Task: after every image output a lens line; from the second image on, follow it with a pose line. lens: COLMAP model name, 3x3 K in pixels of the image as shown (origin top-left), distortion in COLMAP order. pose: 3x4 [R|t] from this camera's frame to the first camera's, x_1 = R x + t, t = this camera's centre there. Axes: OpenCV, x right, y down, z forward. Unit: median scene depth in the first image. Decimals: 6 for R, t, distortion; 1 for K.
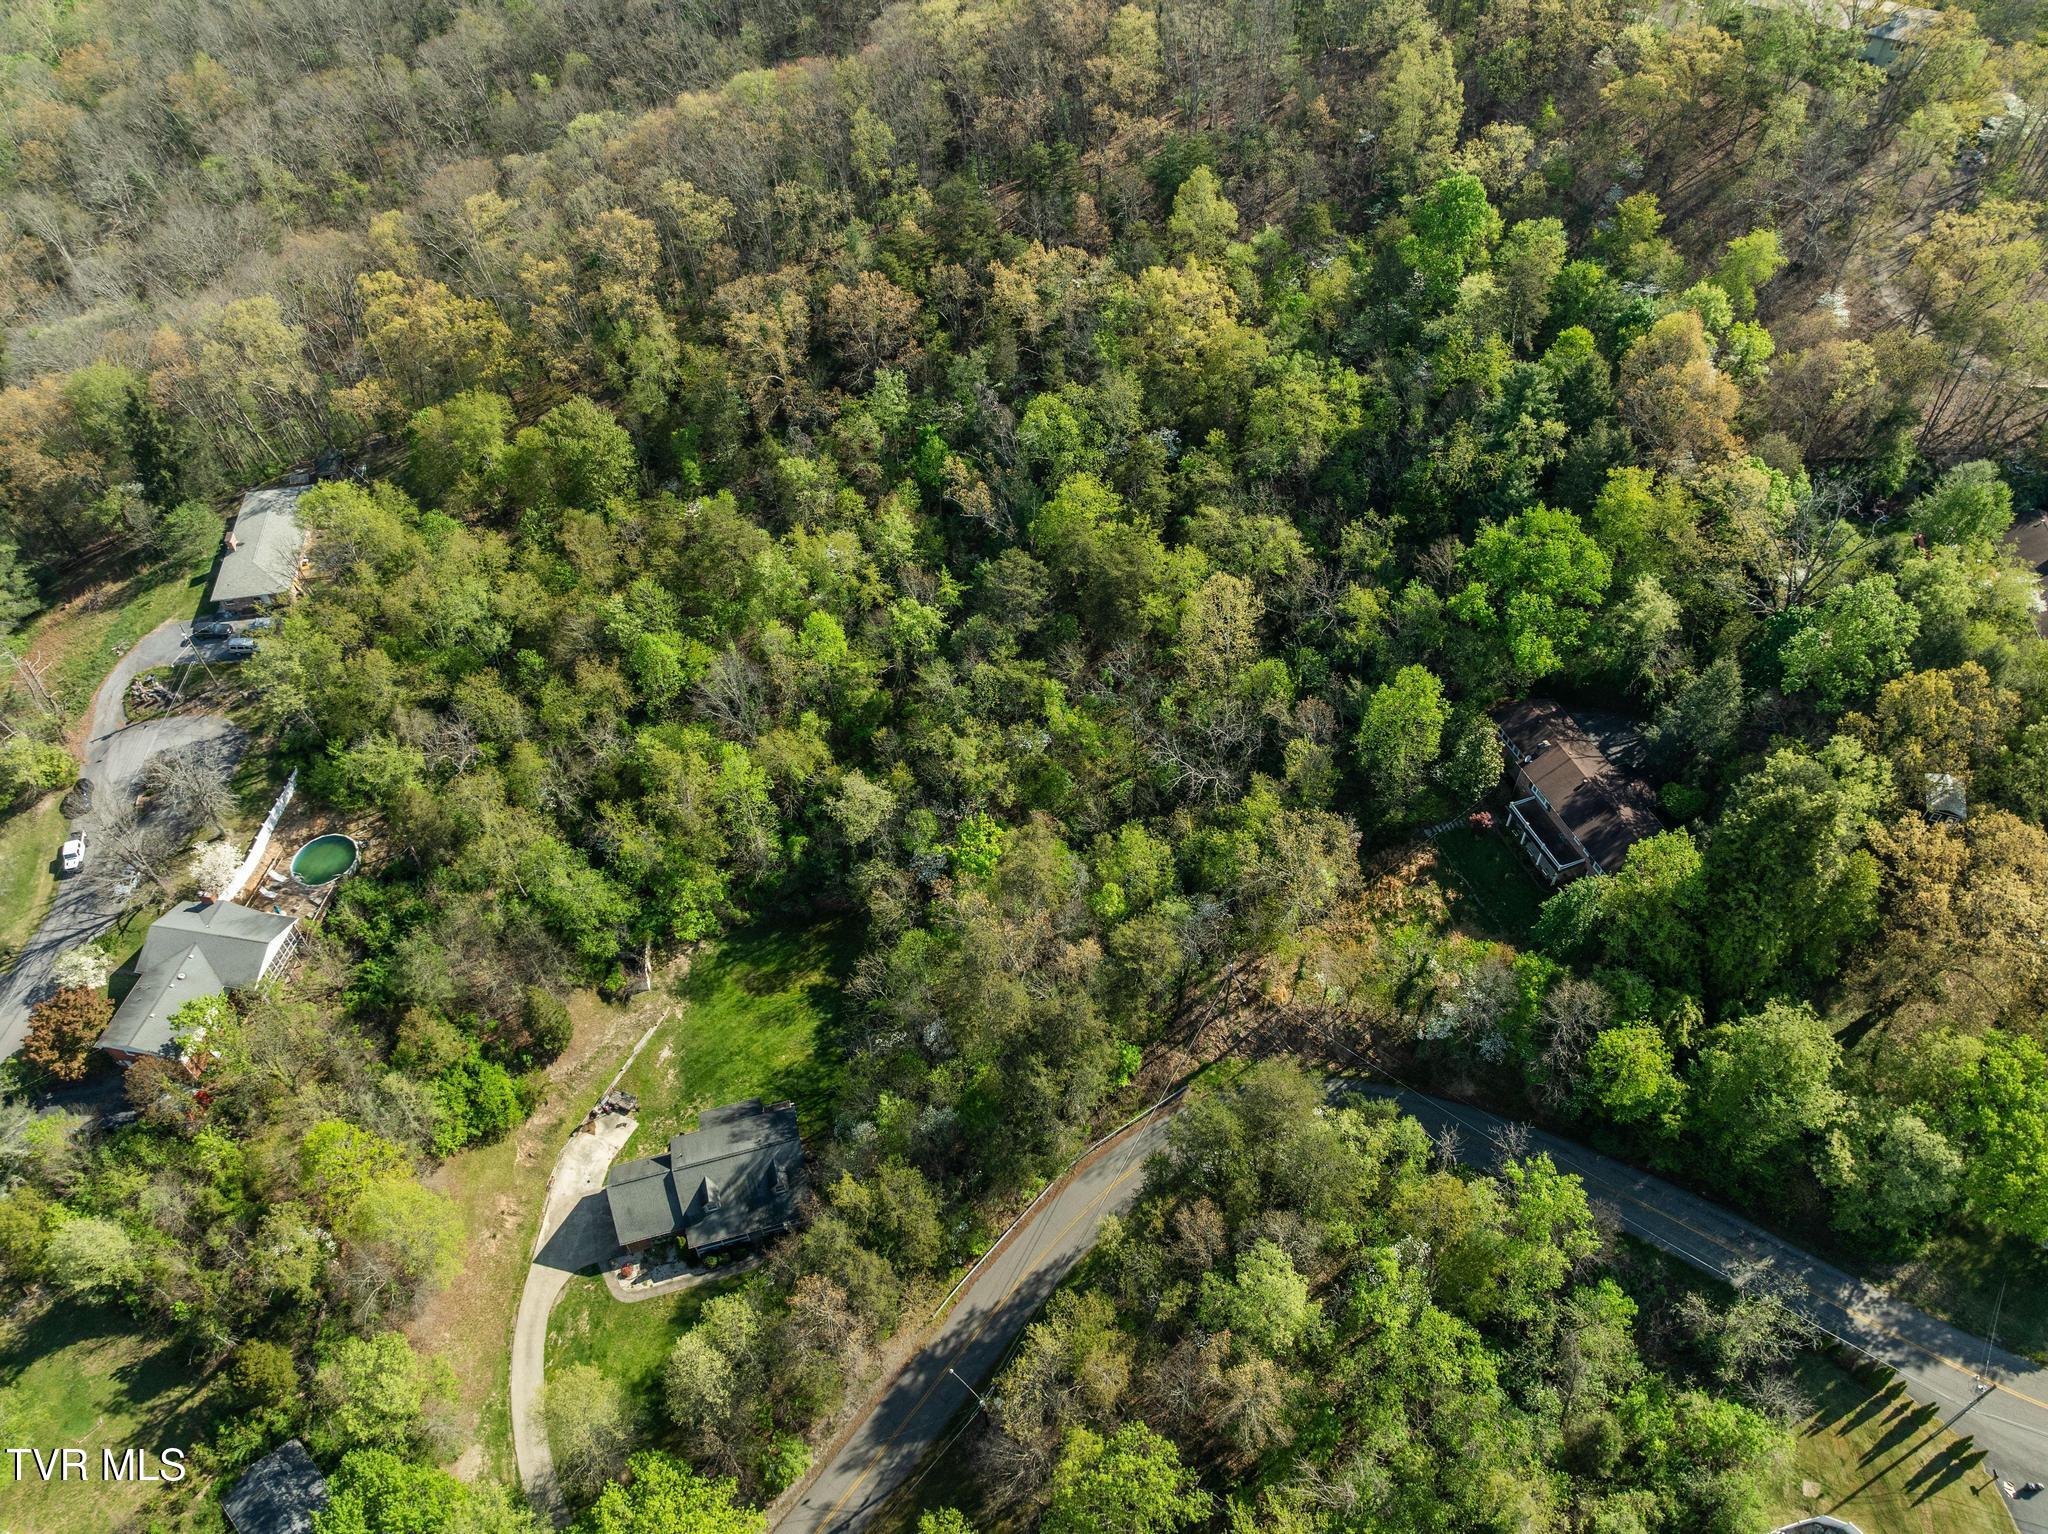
lens RADIAL K [[1394.7, 0, 1024.0], [0, 1394.7, 767.0], [0, 0, 1]] dist [-0.034065, 0.001926]
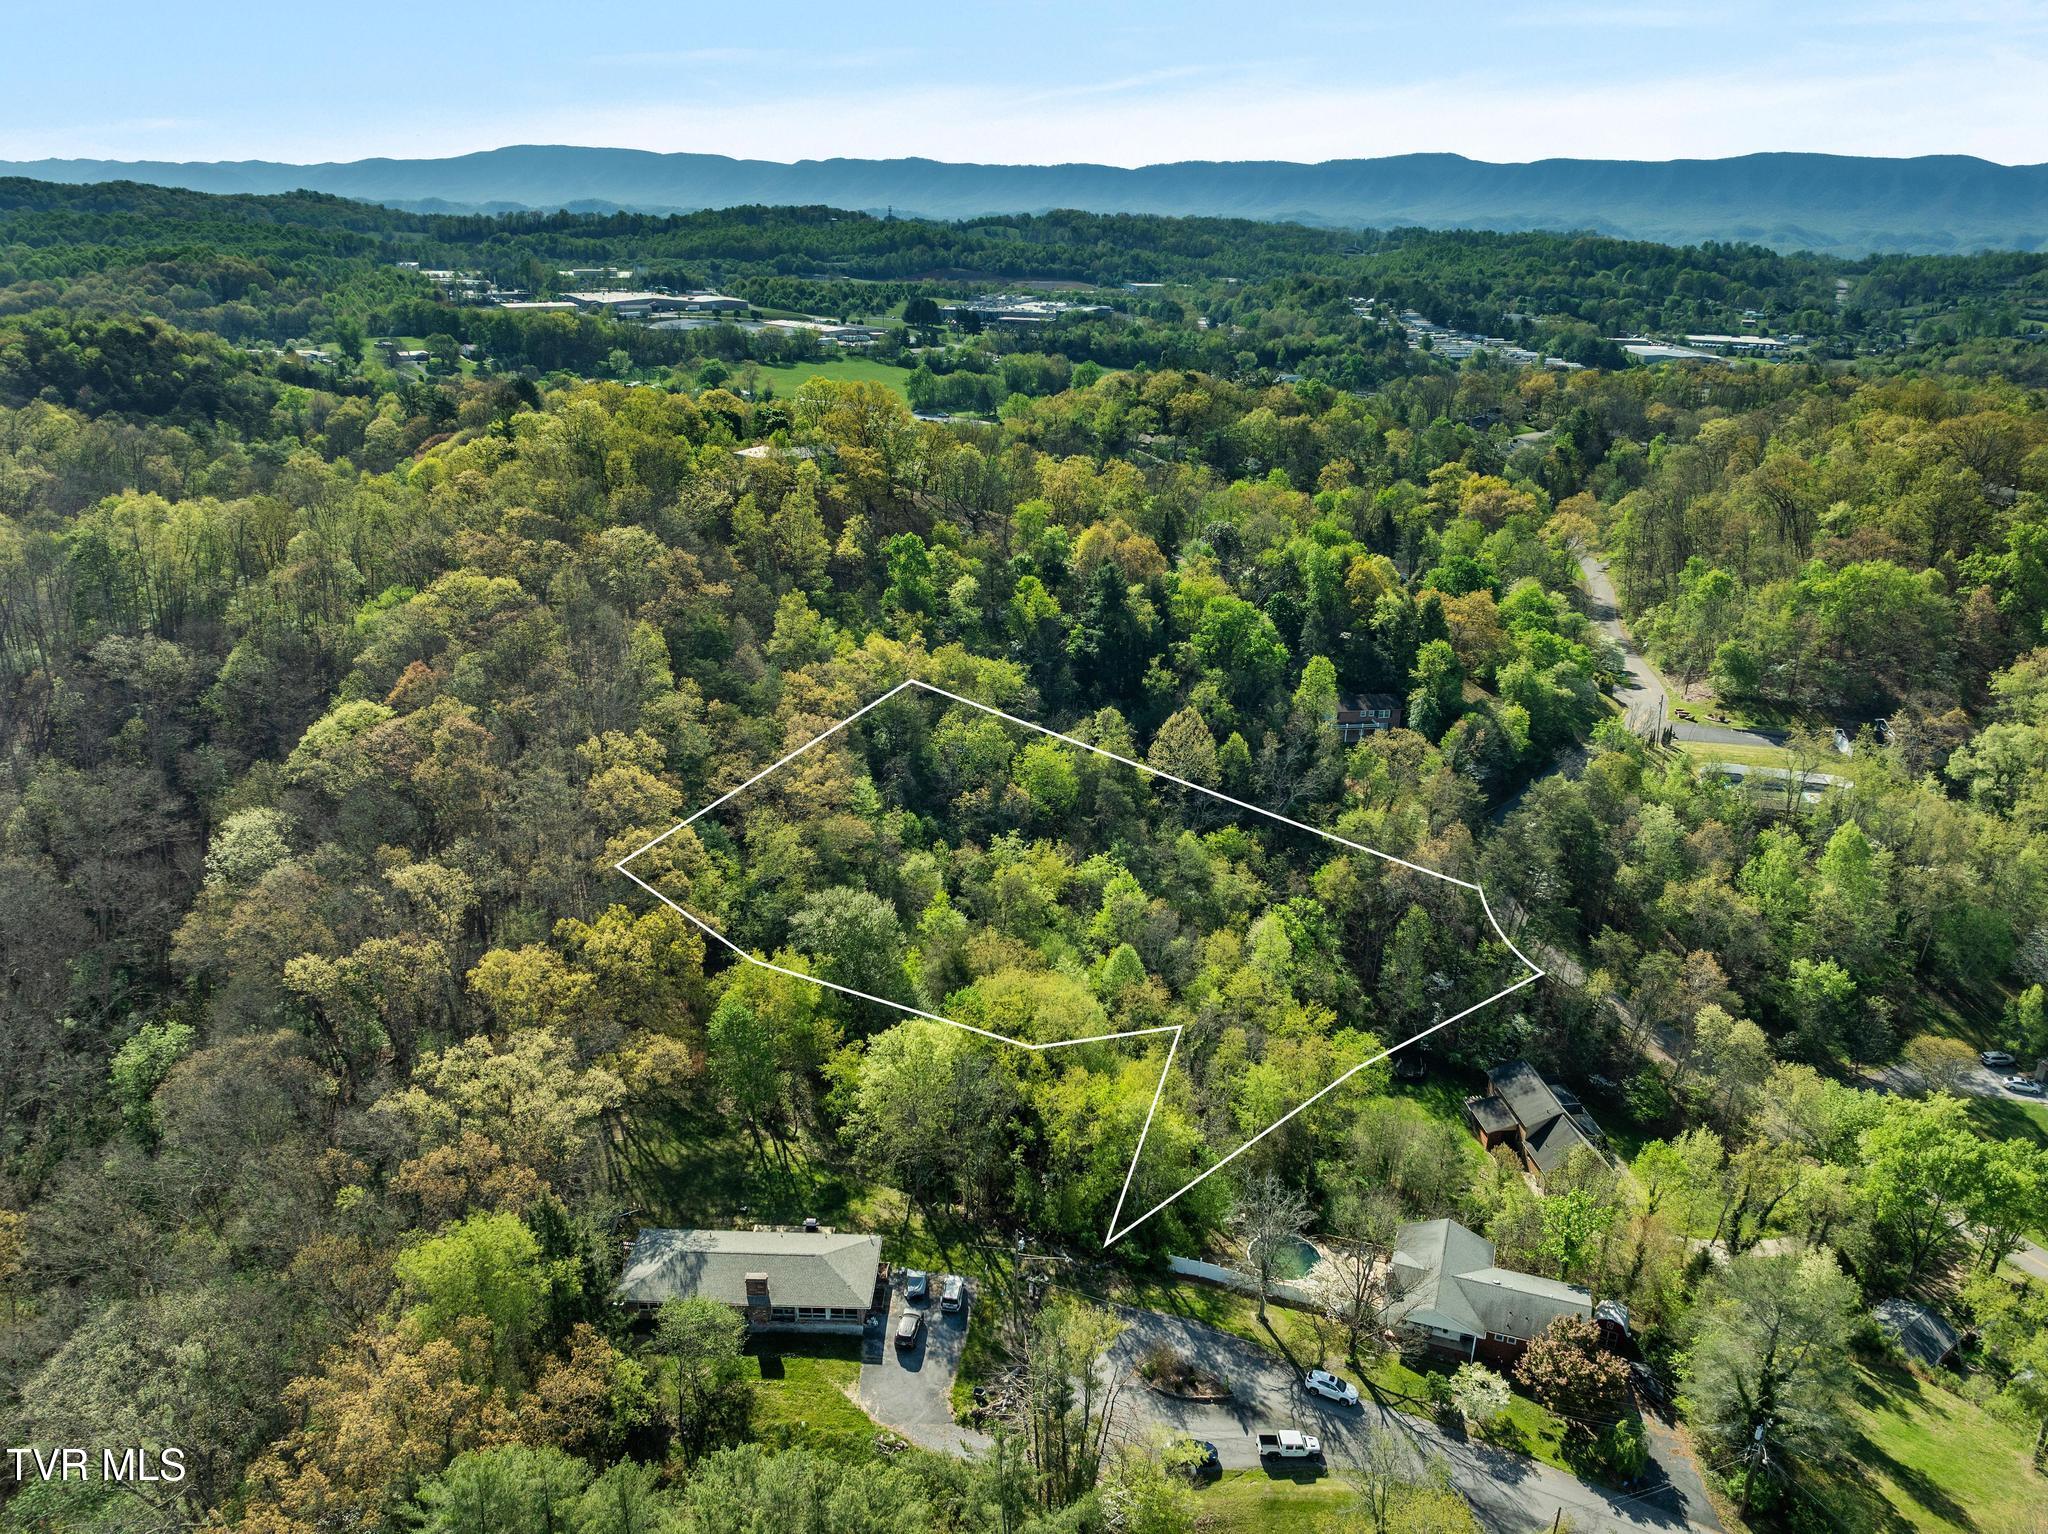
lens RADIAL K [[1493.6, 0, 1026.1], [0, 1493.6, 740.6], [0, 0, 1]] dist [-0.044719, 0.007301]
pose [[0.192554, -0.312031, 0.930355, -1.336150], [0.720573, 0.688538, 0.081792, -0.362207], [-0.666106, 0.654639, 0.357422, 0.573843]]
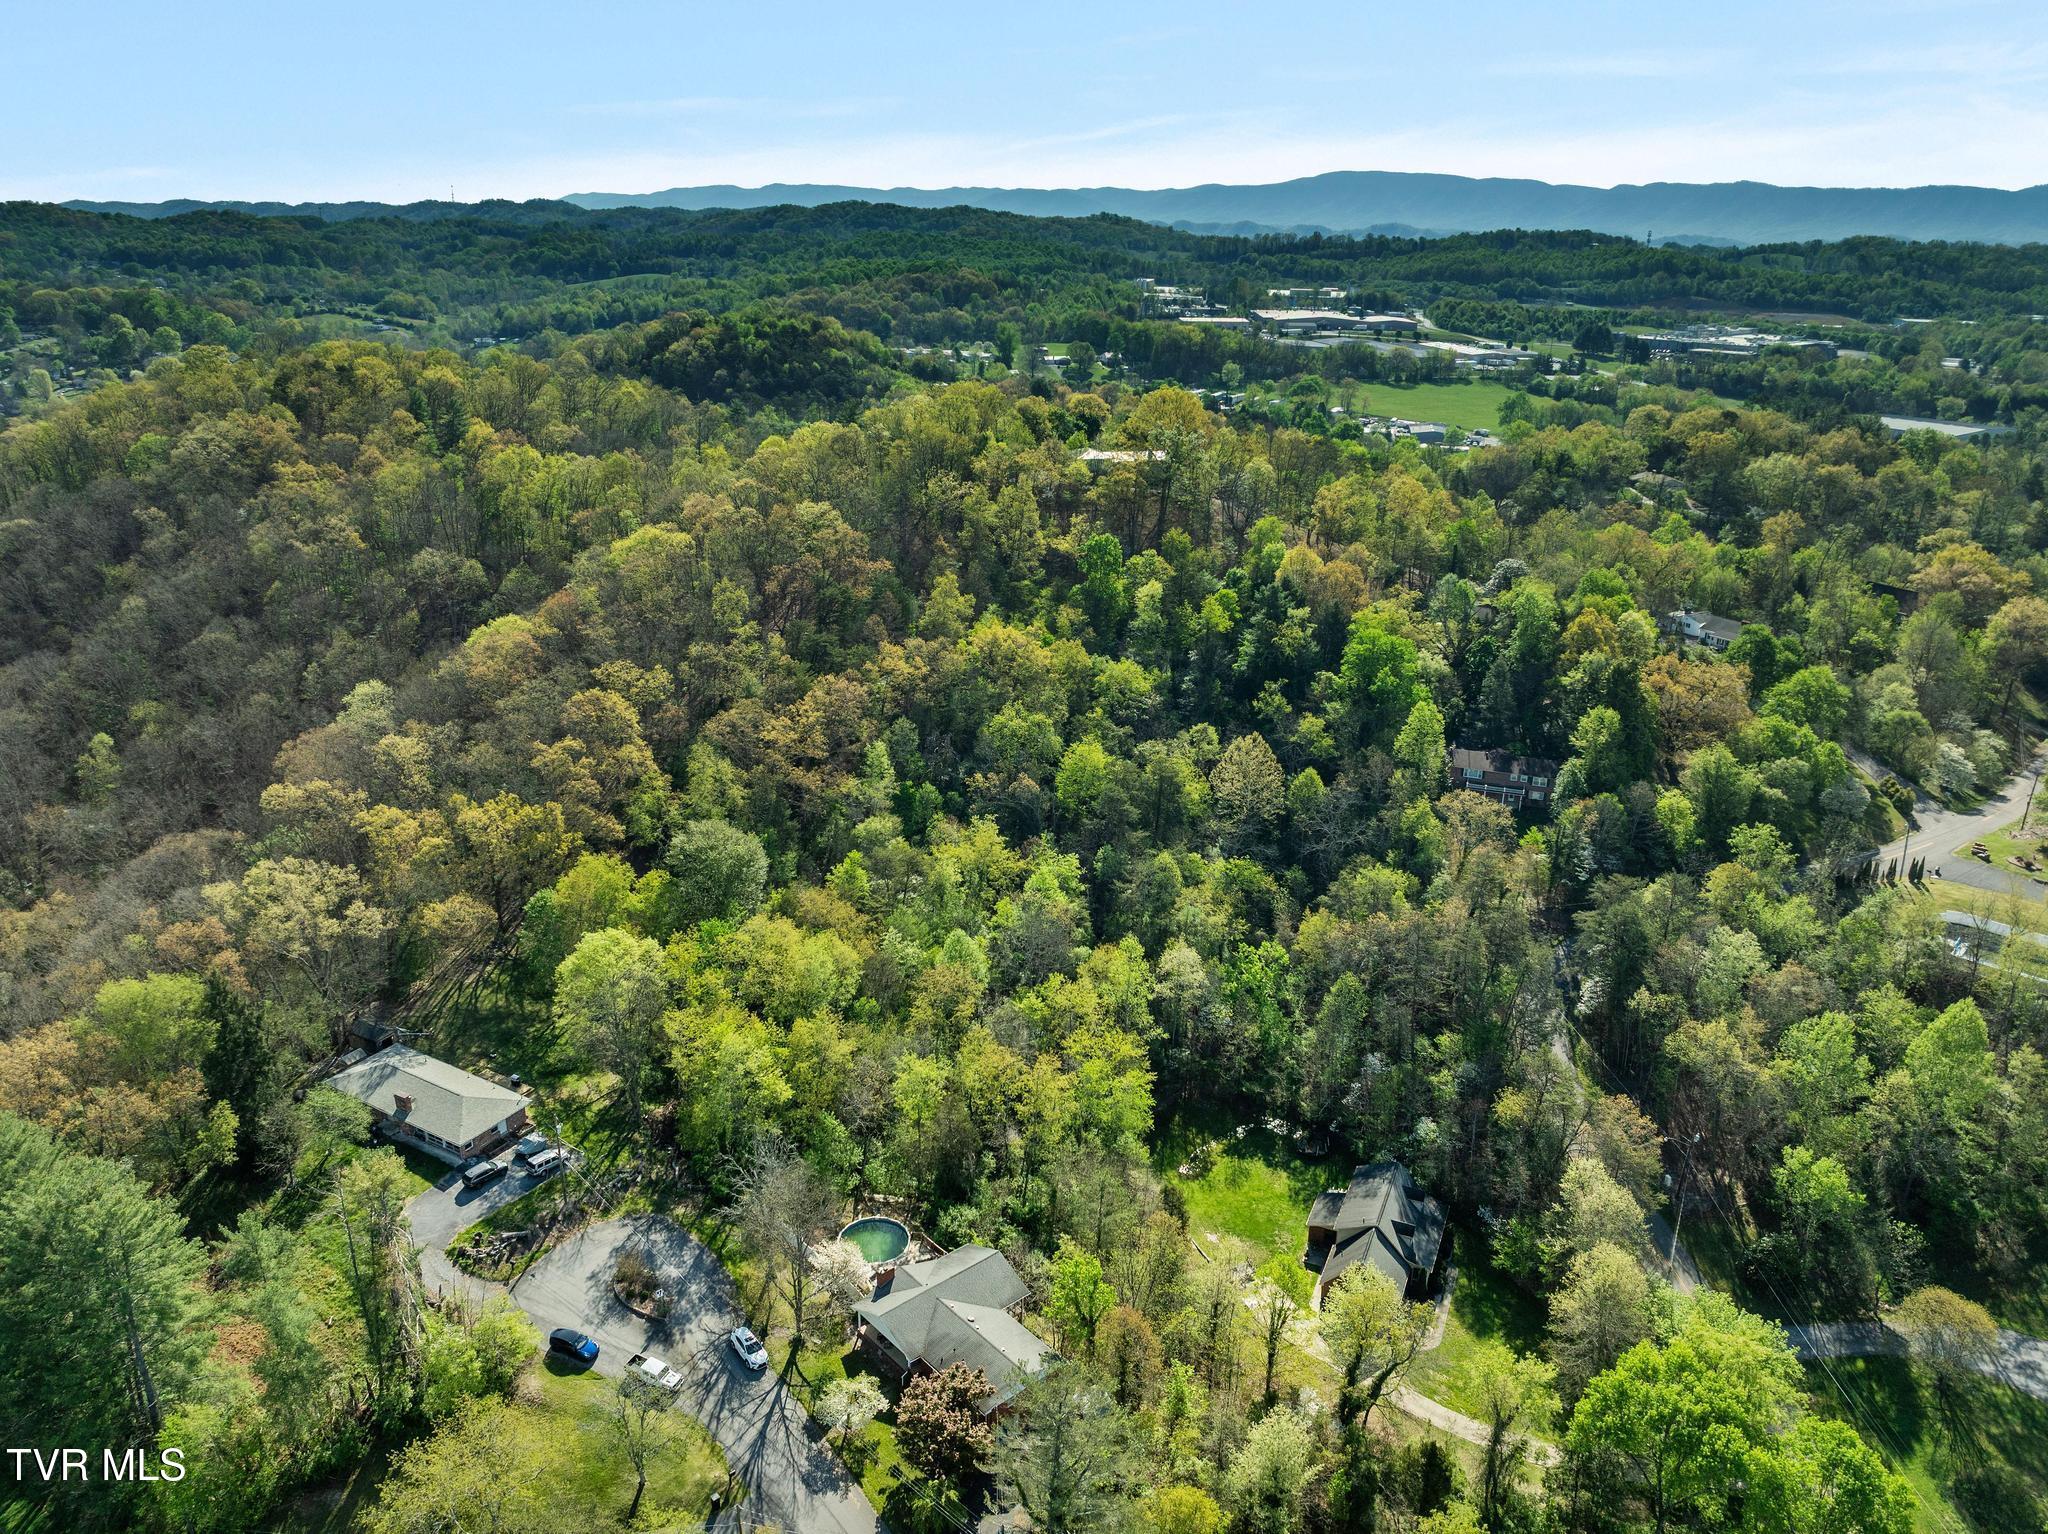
lens RADIAL K [[1447.9, 0, 1027.5], [0, 1447.9, 756.0], [0, 0, 1]] dist [-0.041131, 0.002879]
pose [[0.644857, -0.245339, 0.723856, -1.060280], [0.559767, 0.796457, -0.228730, 0.086997], [-0.520404, 0.552689, 0.650934, 0.174752]]
